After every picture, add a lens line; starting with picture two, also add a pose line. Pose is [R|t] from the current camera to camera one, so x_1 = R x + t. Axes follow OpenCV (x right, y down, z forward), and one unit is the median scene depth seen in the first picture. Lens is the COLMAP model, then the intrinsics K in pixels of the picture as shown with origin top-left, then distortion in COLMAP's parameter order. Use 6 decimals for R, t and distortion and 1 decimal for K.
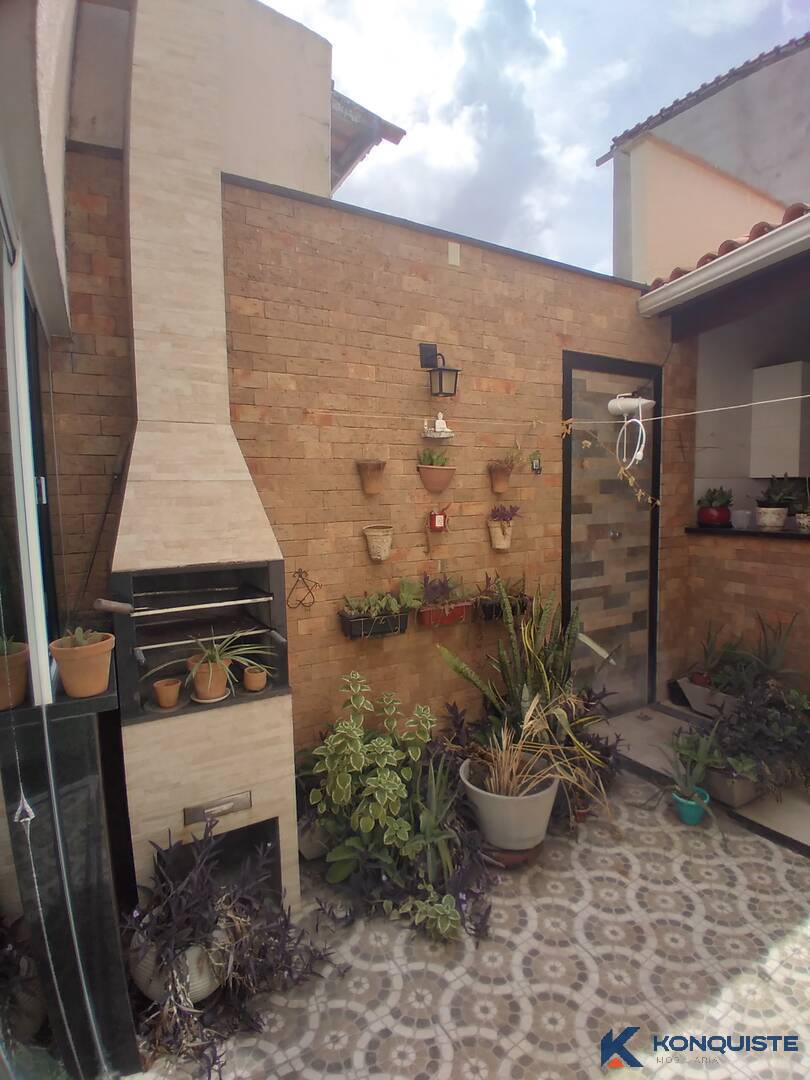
lens RADIAL K [[549.3, 0, 394.8], [0, 549.3, 546.7], [0, 0, 1]] dist [0.003841, -0.044040]
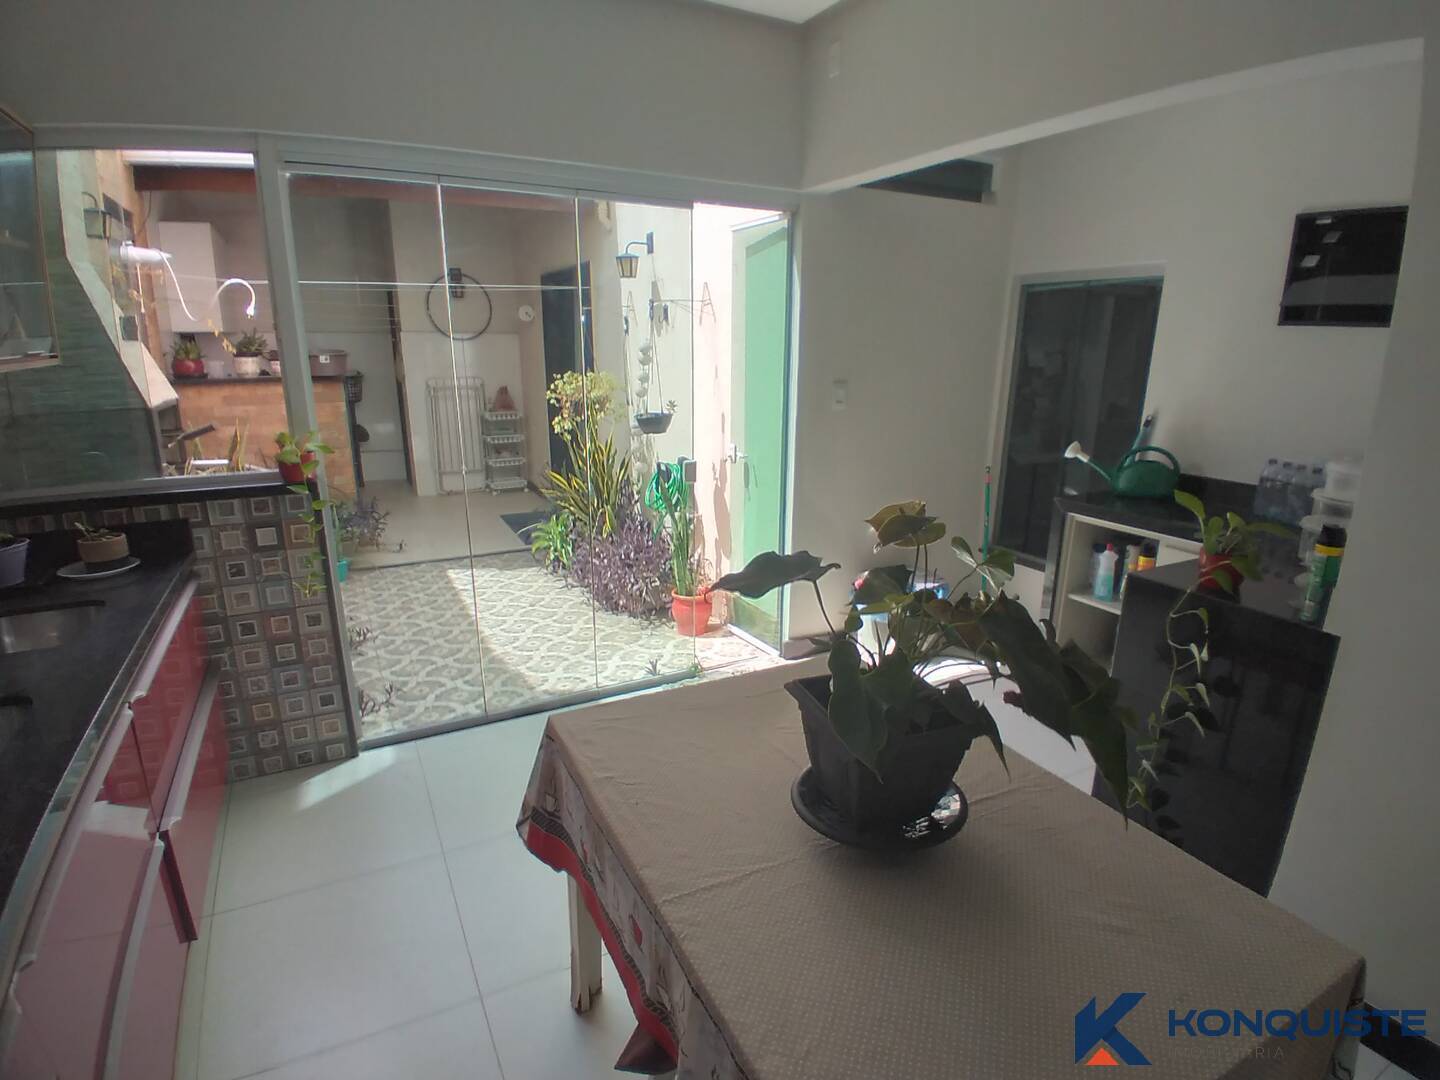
lens RADIAL K [[732.4, 0, 743.3], [0, 732.4, 550.9], [0, 0, 1]] dist [0.003841, -0.044040]
pose [[0.009067, -0.252707, 0.967500, -1.365400], [0.085513, 0.964192, 0.251041, 0.045351], [-0.996296, 0.080457, 0.030352, -0.119909]]
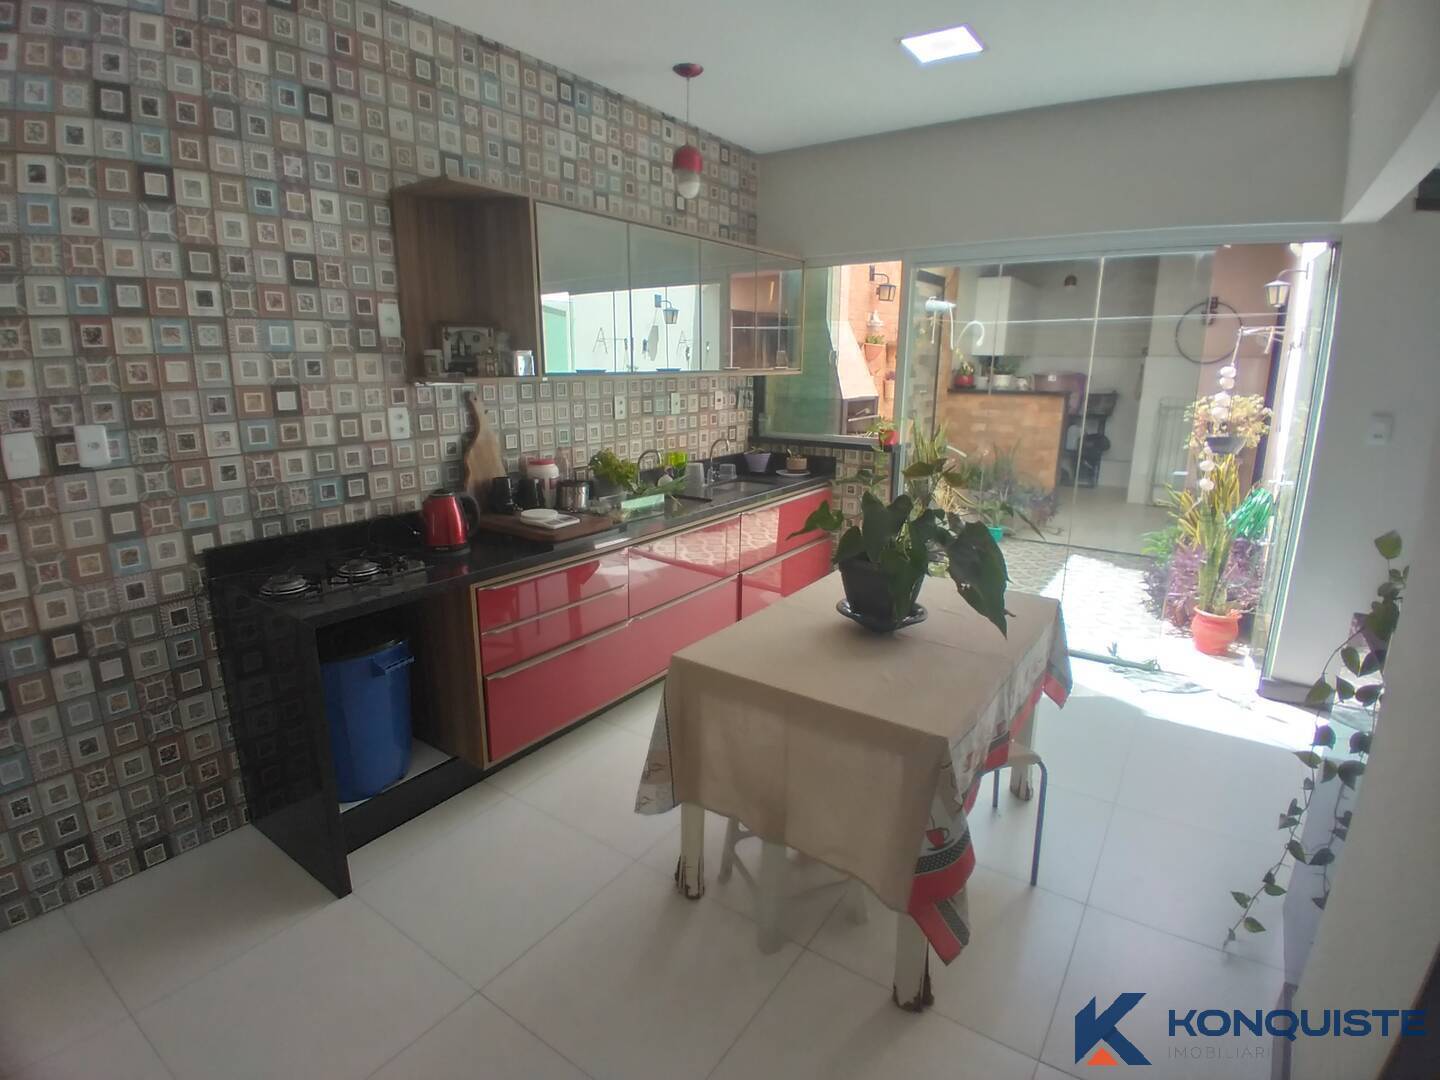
lens RADIAL K [[732.4, 0, 729.0], [0, 732.4, 535.9], [0, 0, 1]] dist [0.003841, -0.044040]
pose [[0.894929, -0.082522, 0.438511, -1.501706], [0.021392, 0.989555, 0.142563, 0.108699], [-0.445695, -0.118203, 0.887346, -0.898760]]
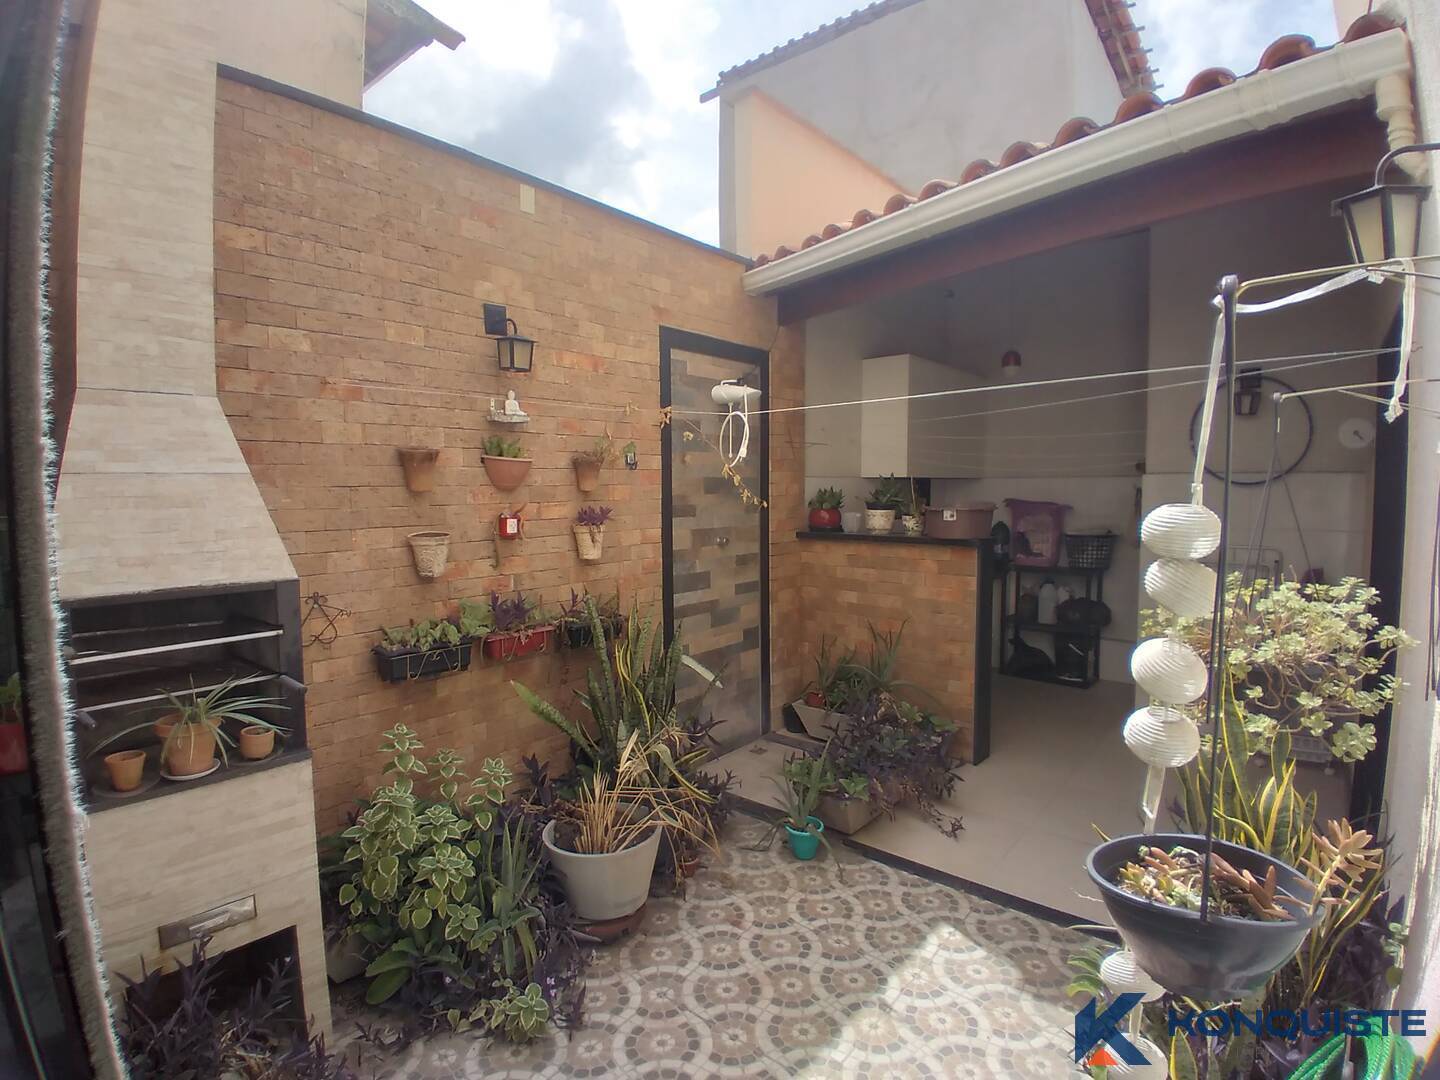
lens RADIAL K [[732.4, 0, 740.7], [0, 732.4, 527.2], [0, 0, 1]] dist [0.003841, -0.044040]
pose [[0.924734, -0.007000, 0.380550, -0.016184], [0.023866, 0.998930, -0.039618, 0.004474], [-0.379865, 0.045718, 0.923911, -0.110653]]
